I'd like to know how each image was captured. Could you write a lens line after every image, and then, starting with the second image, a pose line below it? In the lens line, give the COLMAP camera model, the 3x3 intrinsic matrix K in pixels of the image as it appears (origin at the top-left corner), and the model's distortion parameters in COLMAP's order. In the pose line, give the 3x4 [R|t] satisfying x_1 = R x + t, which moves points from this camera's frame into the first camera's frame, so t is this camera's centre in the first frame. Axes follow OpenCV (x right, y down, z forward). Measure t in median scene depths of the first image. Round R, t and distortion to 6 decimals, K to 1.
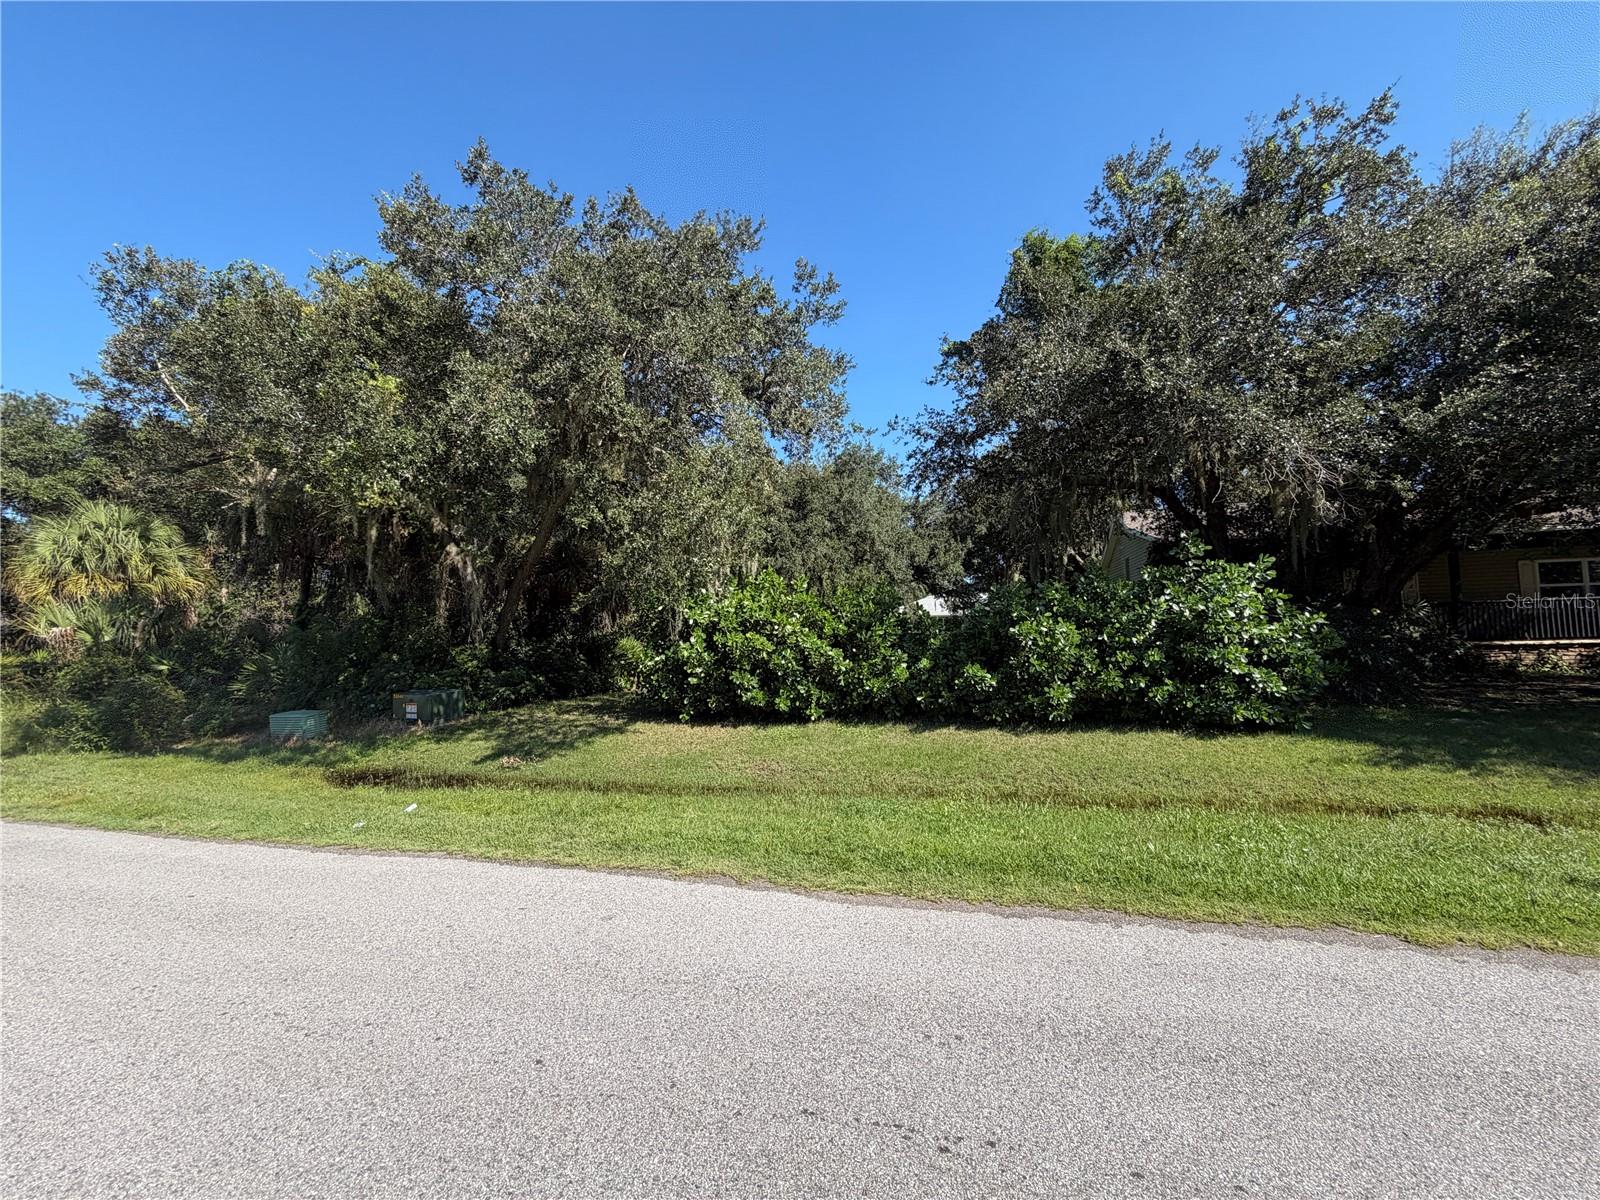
lens RADIAL K [[640.0, 0, 792.8], [0, 640.0, 595.3], [0, 0, 1]] dist [-0.005343, -0.000090]
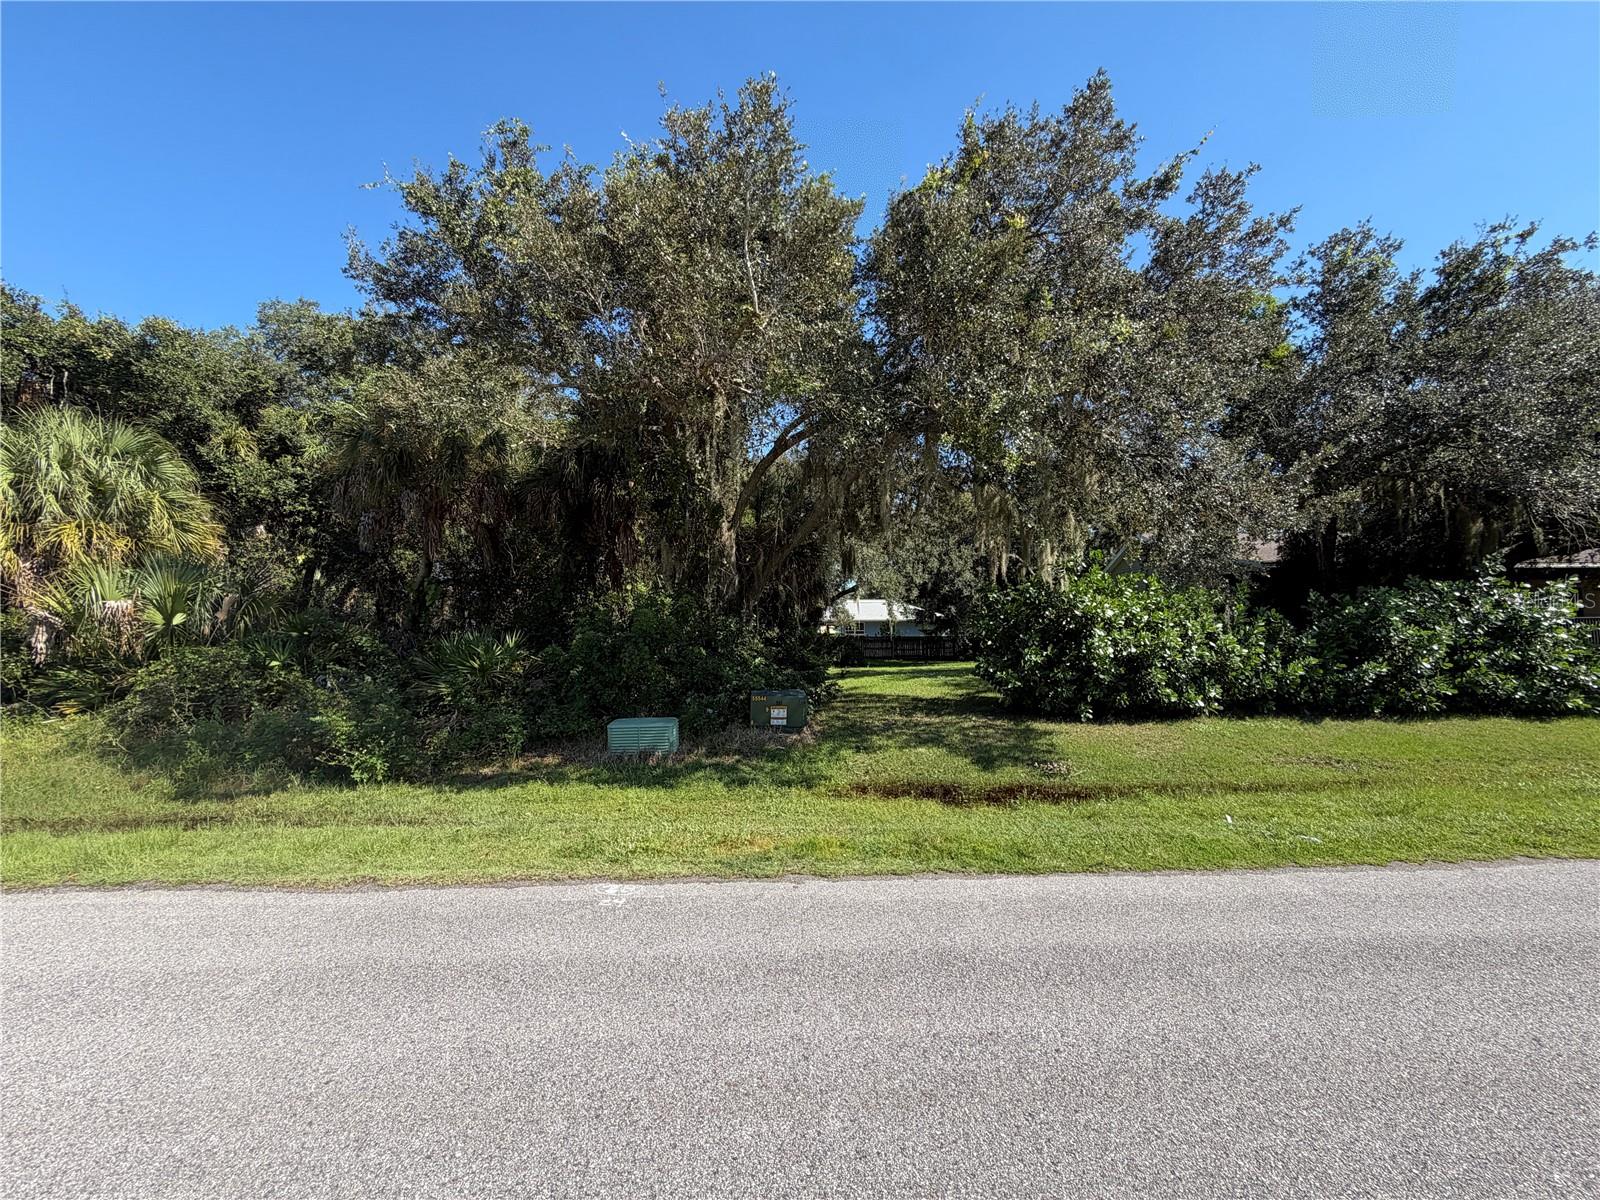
lens RADIAL K [[640.0, 0, 797.6], [0, 640.0, 604.5], [0, 0, 1]] dist [-0.005343, -0.000090]
pose [[0.951489, 0.033290, 0.305878, -0.897522], [-0.036798, 0.999306, 0.005707, 0.032548], [-0.305476, -0.016686, 0.952054, 0.213077]]
